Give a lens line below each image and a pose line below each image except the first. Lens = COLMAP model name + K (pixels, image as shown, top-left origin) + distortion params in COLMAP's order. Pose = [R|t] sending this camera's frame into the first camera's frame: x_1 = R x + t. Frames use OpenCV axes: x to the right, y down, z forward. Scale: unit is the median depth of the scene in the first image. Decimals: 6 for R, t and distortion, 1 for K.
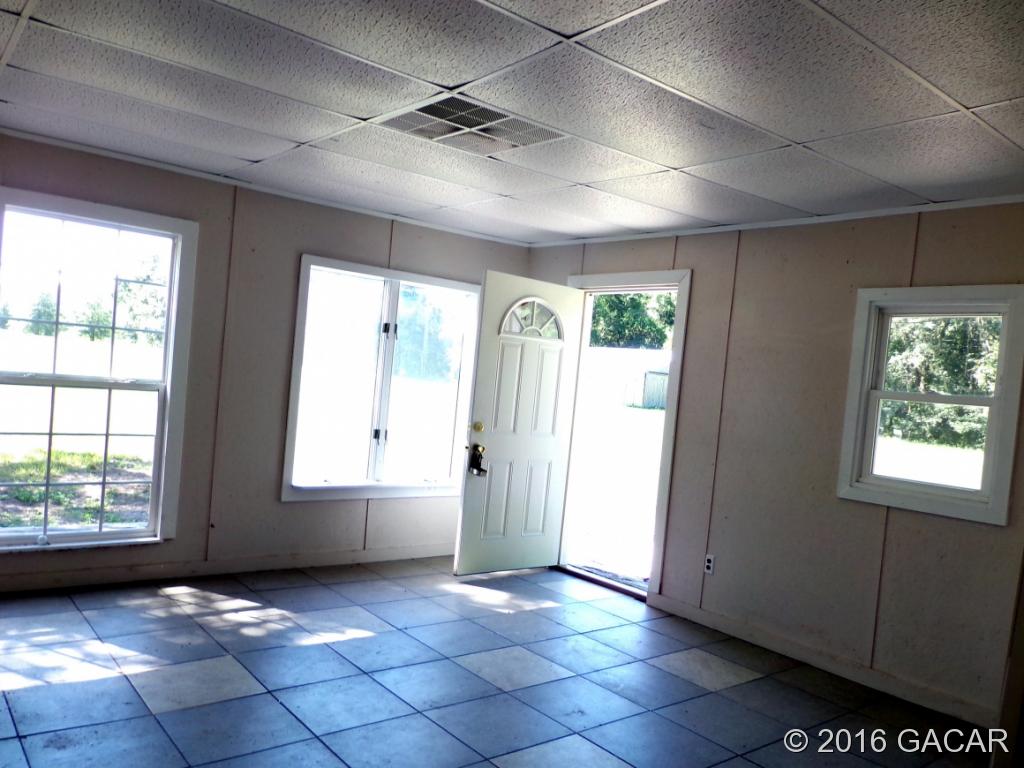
lens RADIAL K [[790.7, 0, 515.4], [0, 790.7, 405.0], [0, 0, 1]] dist [-0.092164, 0.157663]
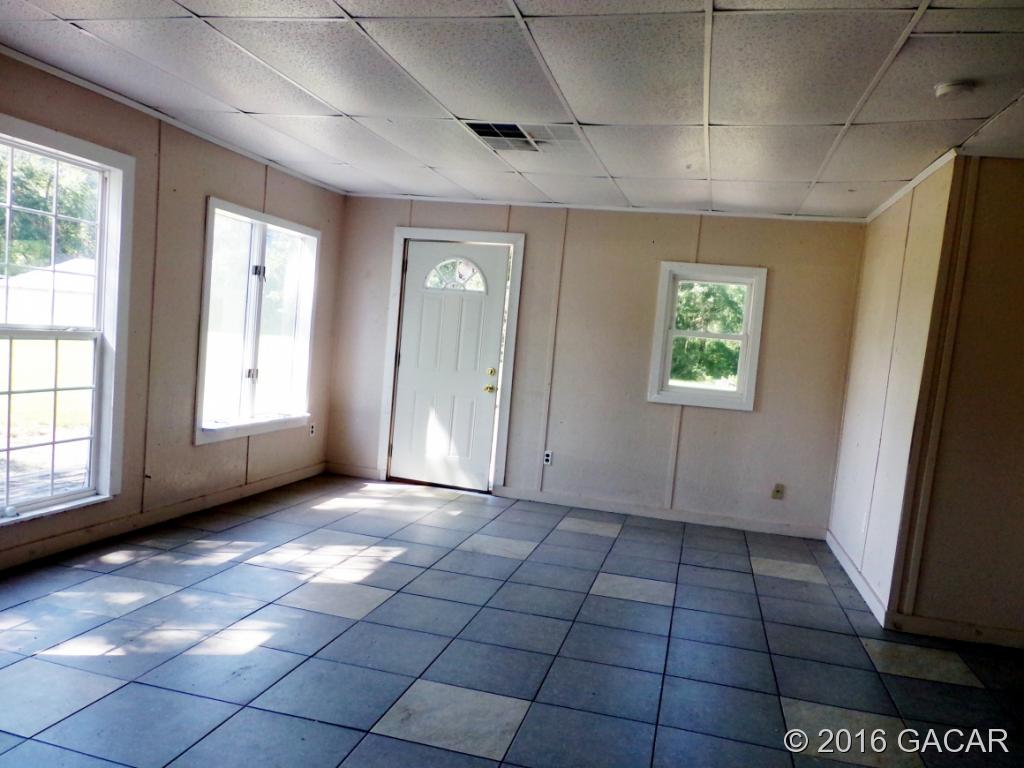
lens RADIAL K [[790.7, 0, 515.4], [0, 790.7, 405.0], [0, 0, 1]] dist [-0.092164, 0.157663]
pose [[0.801046, -0.071864, 0.594273, -0.621489], [0.006495, 0.993752, 0.111417, -0.041072], [-0.598568, -0.085390, 0.796508, -0.043458]]
